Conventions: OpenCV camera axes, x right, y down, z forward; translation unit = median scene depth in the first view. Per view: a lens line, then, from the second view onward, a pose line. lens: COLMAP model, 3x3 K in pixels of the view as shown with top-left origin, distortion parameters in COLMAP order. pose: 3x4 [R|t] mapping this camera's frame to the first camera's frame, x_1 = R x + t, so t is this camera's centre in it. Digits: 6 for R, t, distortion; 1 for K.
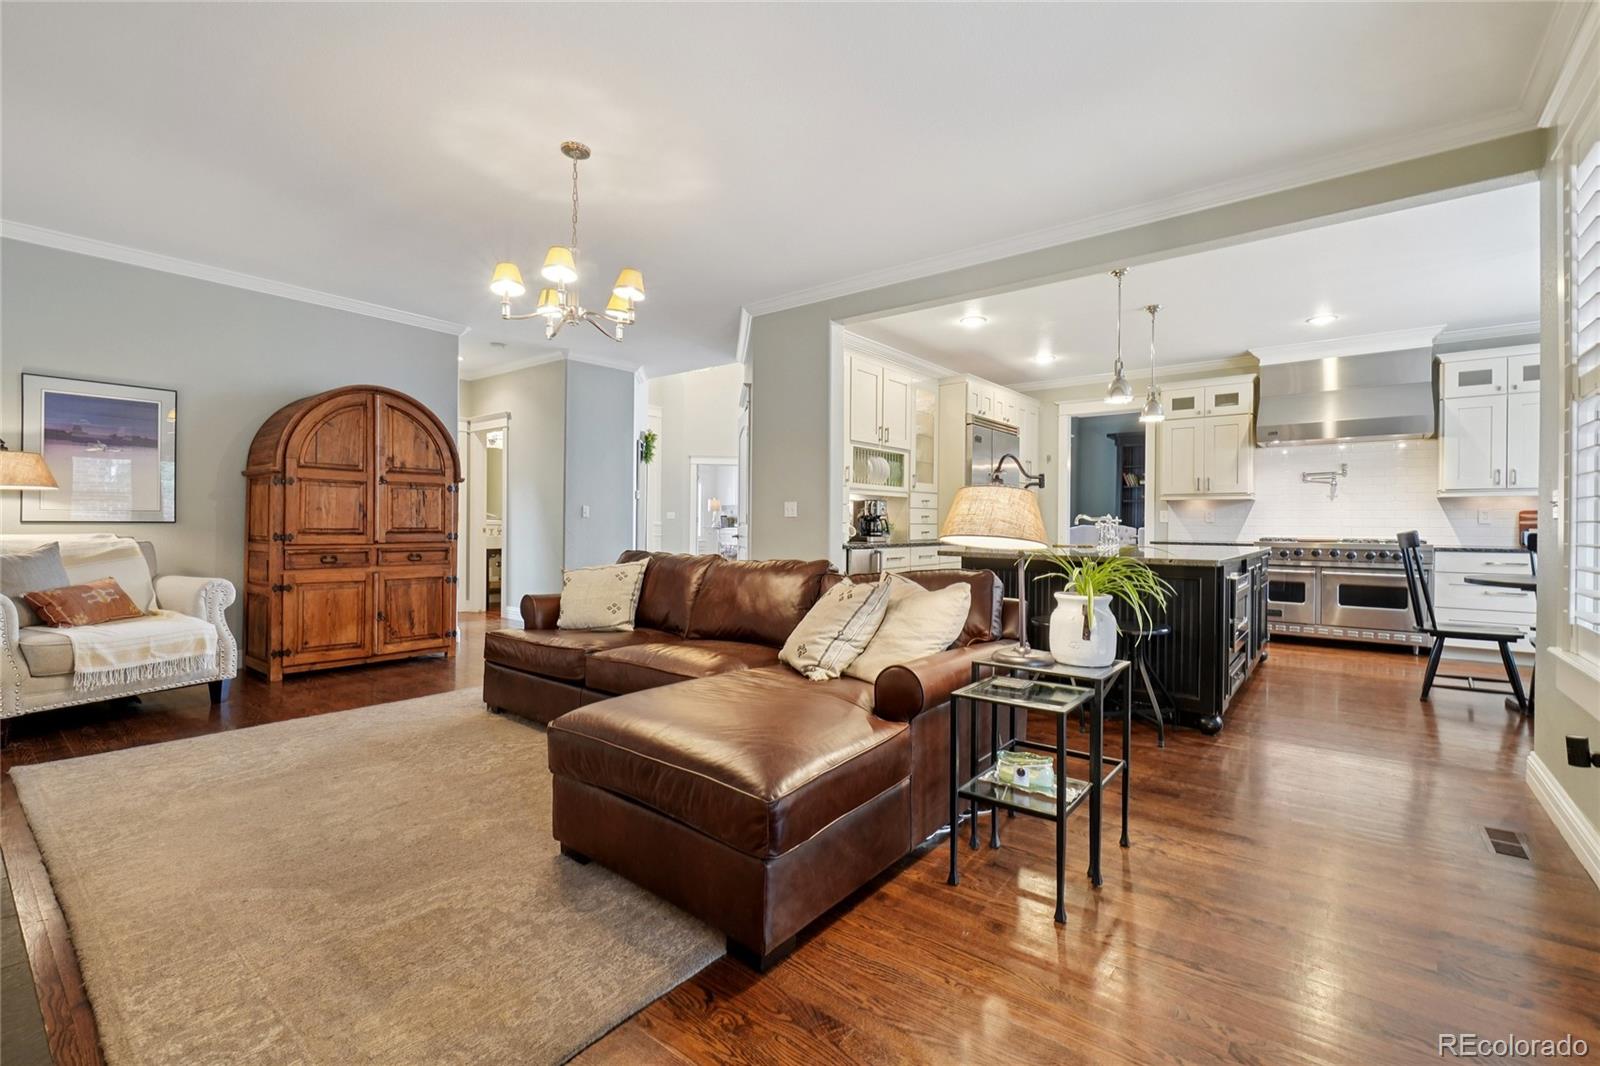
lens RADIAL K [[710.5, 0, 813.7], [0, 710.5, 526.0], [0, 0, 1]] dist [-0.000361, 0.000601]
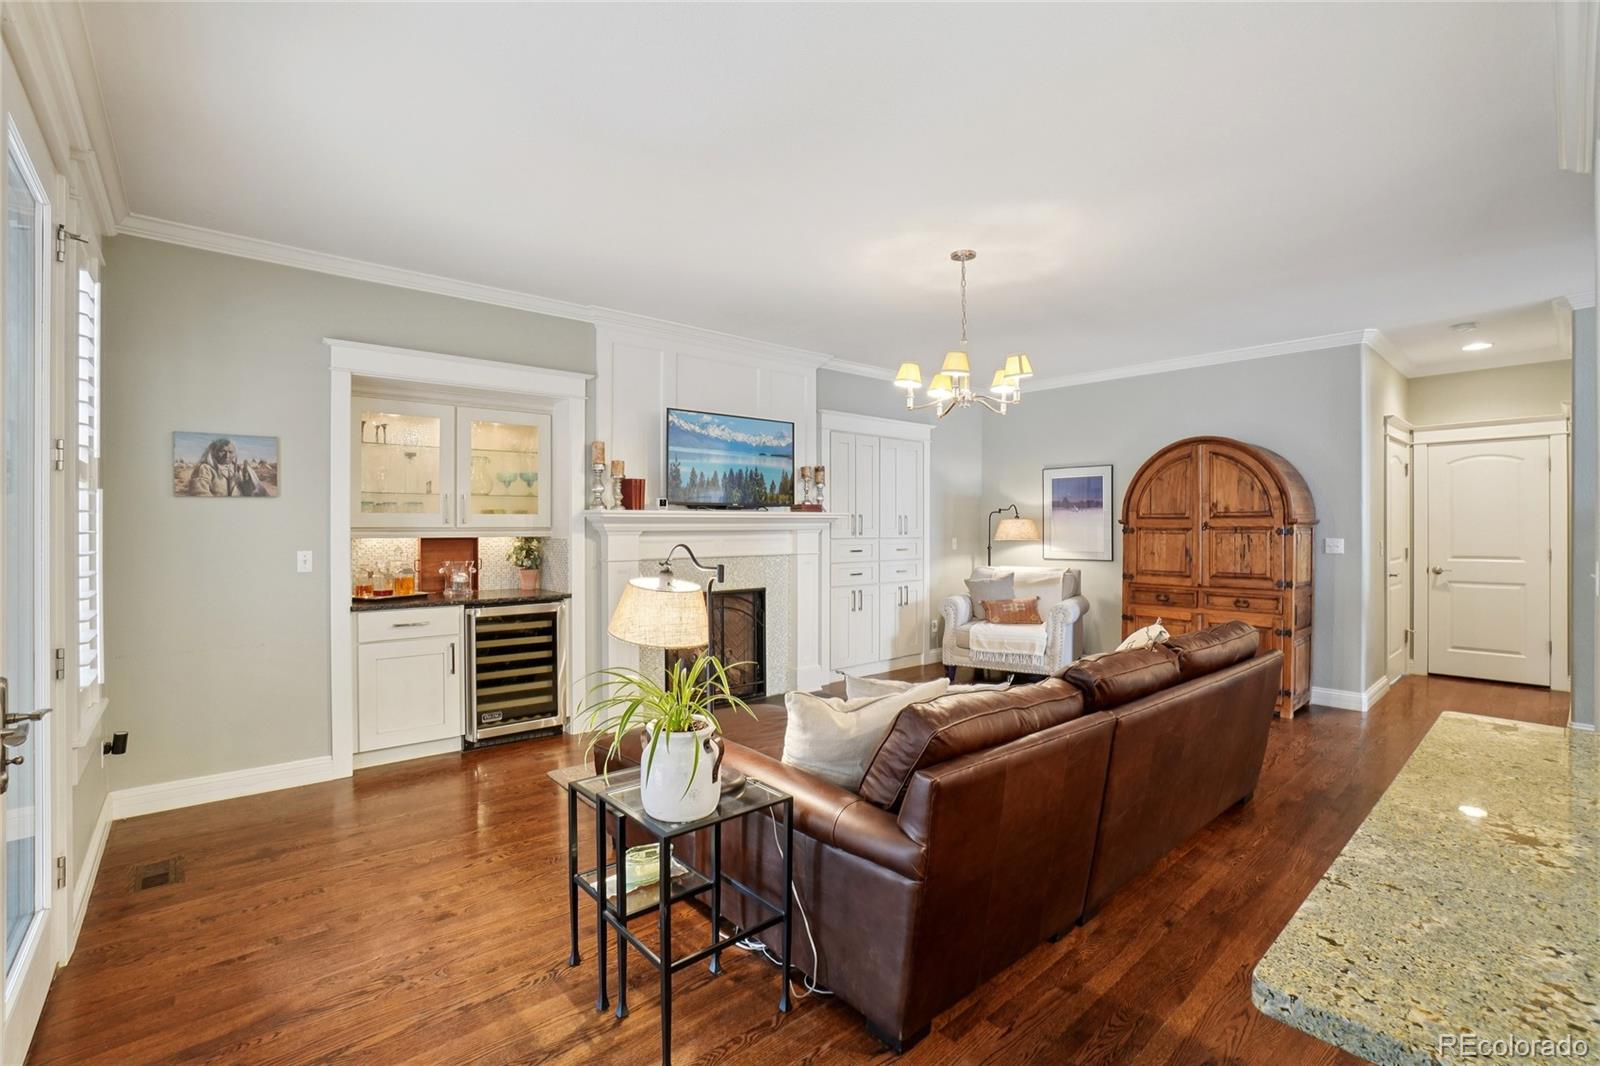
lens RADIAL K [[746.6, 0, 797.4], [0, 746.6, 520.6], [0, 0, 1]] dist [-0.005201, 0.000710]
pose [[-0.185870, -0.016347, -0.982438, 0.604902], [-0.003783, 0.999866, -0.015921, -0.055649], [0.982567, 0.000758, -0.185907, 0.651198]]
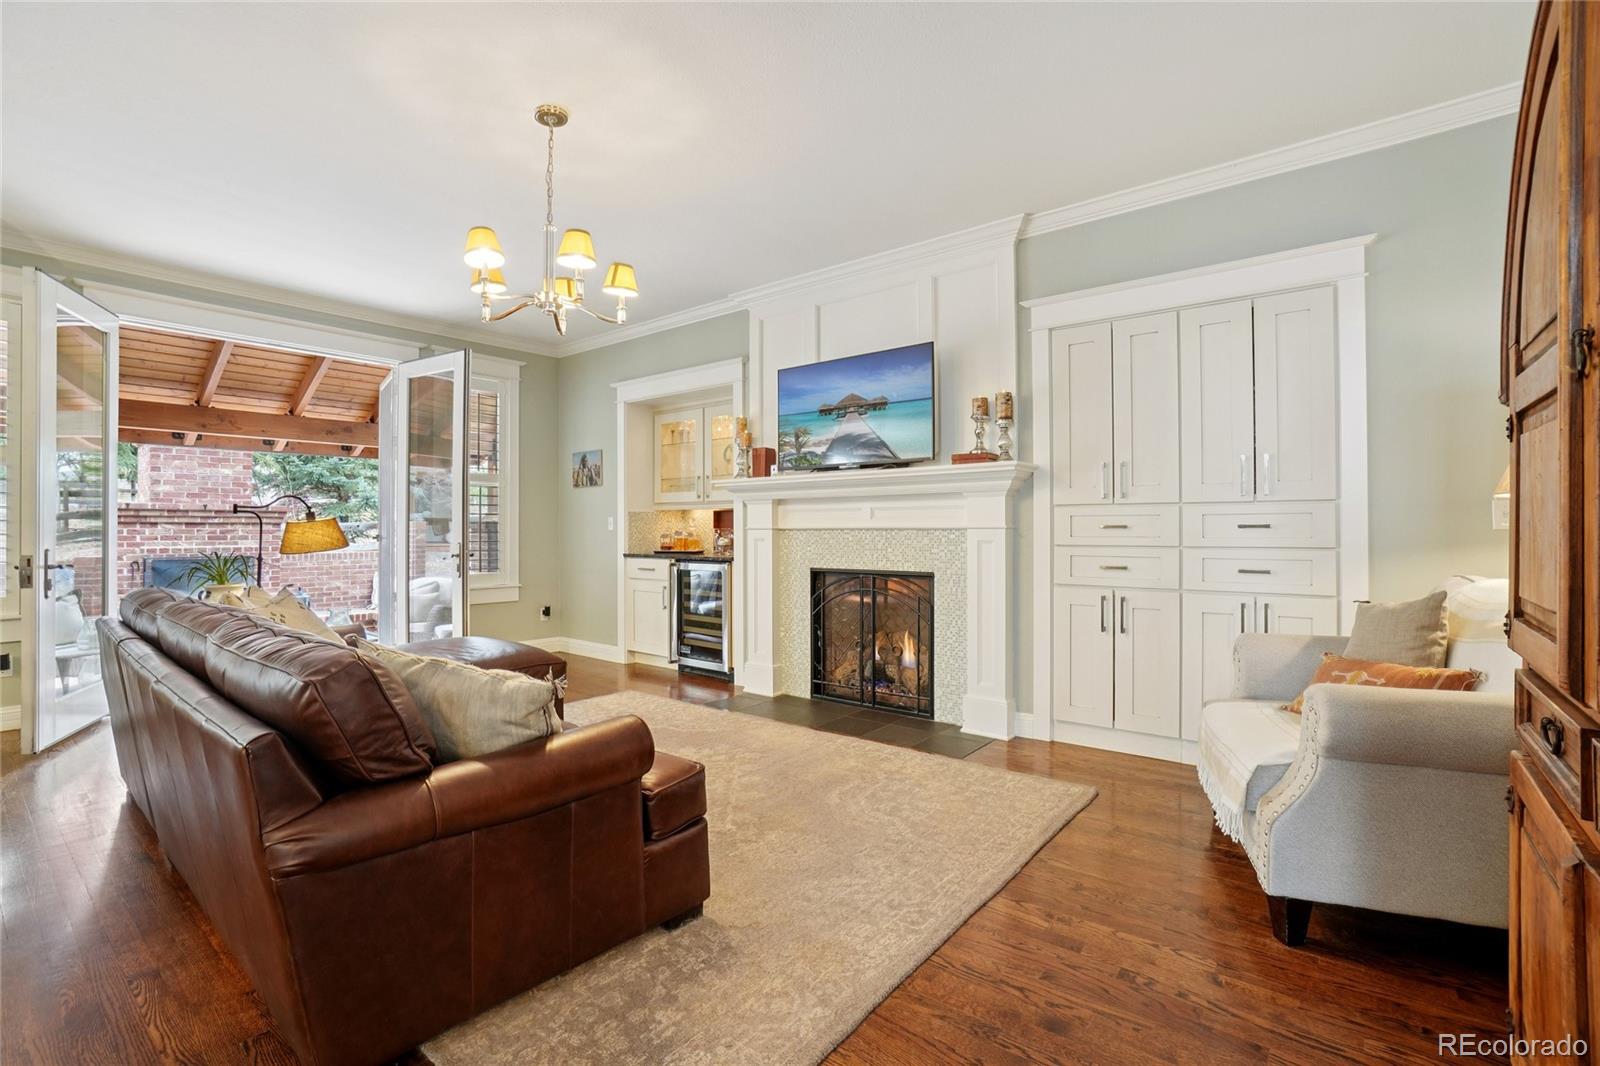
lens RADIAL K [[710.5, 0, 813.7], [0, 710.5, 526.0], [0, 0, 1]] dist [-0.000361, 0.000601]
pose [[-0.999946, -0.009914, -0.003111, -0.437536], [-0.009897, 0.999936, -0.005442, -0.015159], [0.003165, -0.005411, -0.999980, 1.229183]]
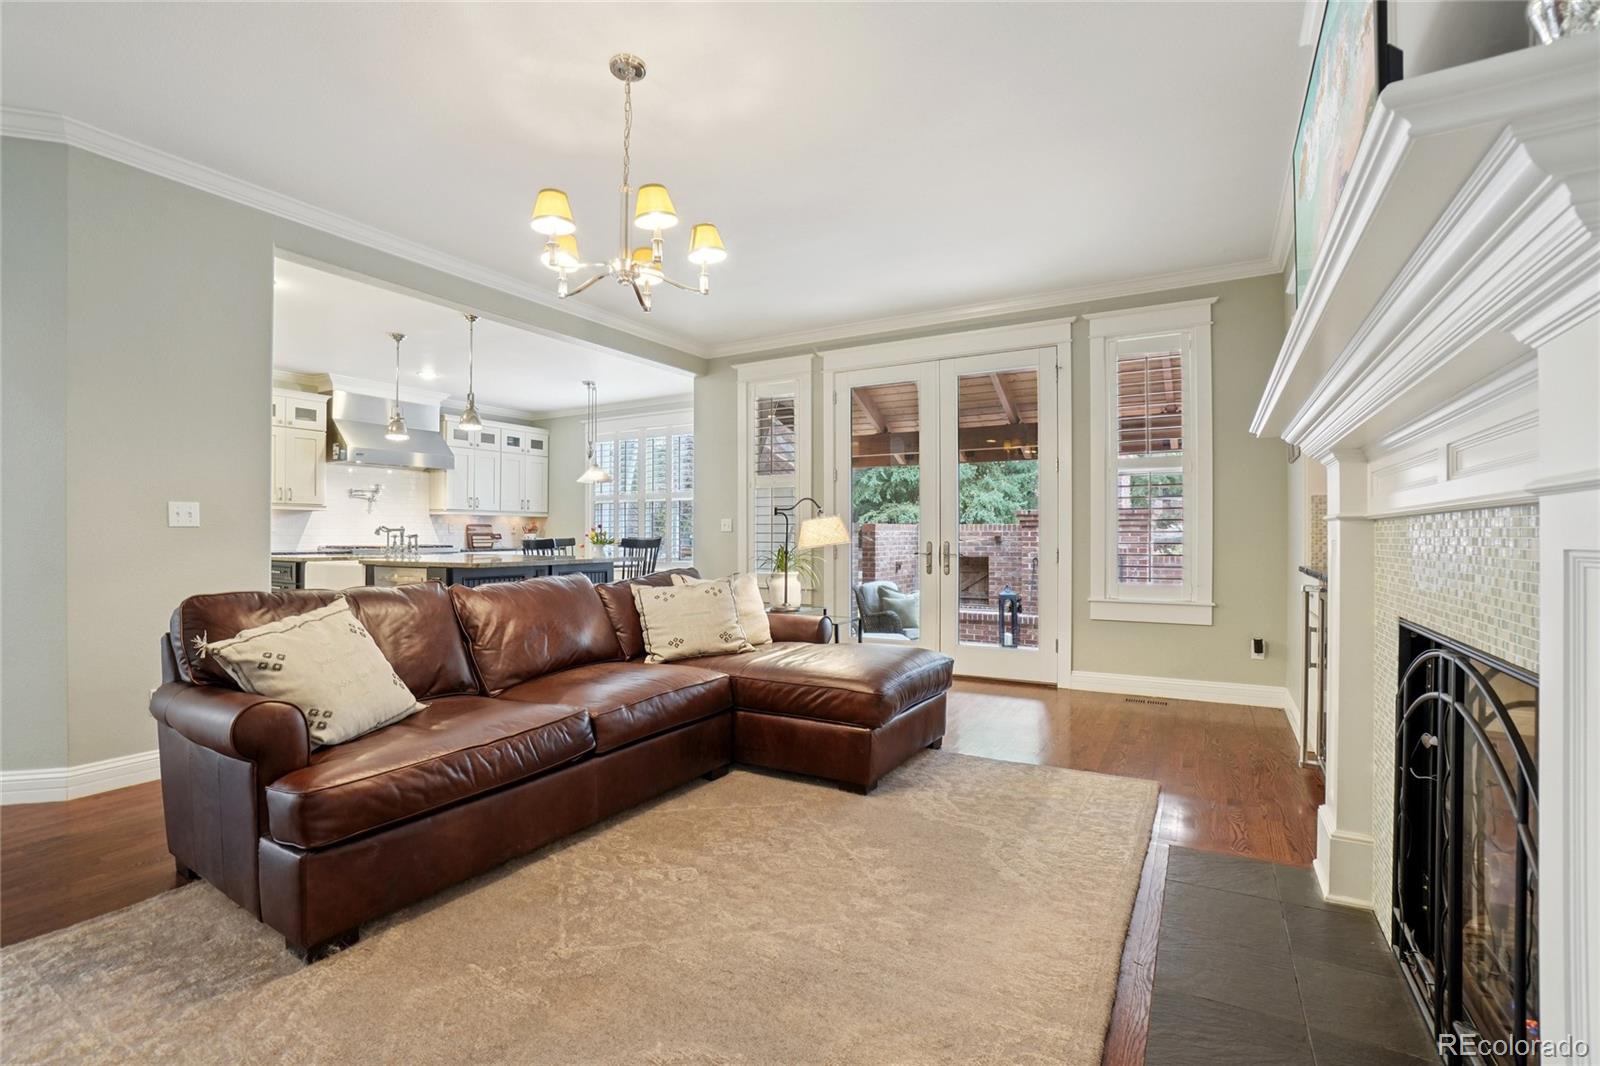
lens RADIAL K [[722.4, 0, 793.5], [0, 722.4, 529.0], [0, 0, 1]] dist [-0.025949, 0.000265]
pose [[-0.144489, 0.001612, 0.989505, -0.764910], [0.003022, 0.999995, -0.001188, -0.008828], [-0.989502, 0.002819, -0.144493, 0.620105]]
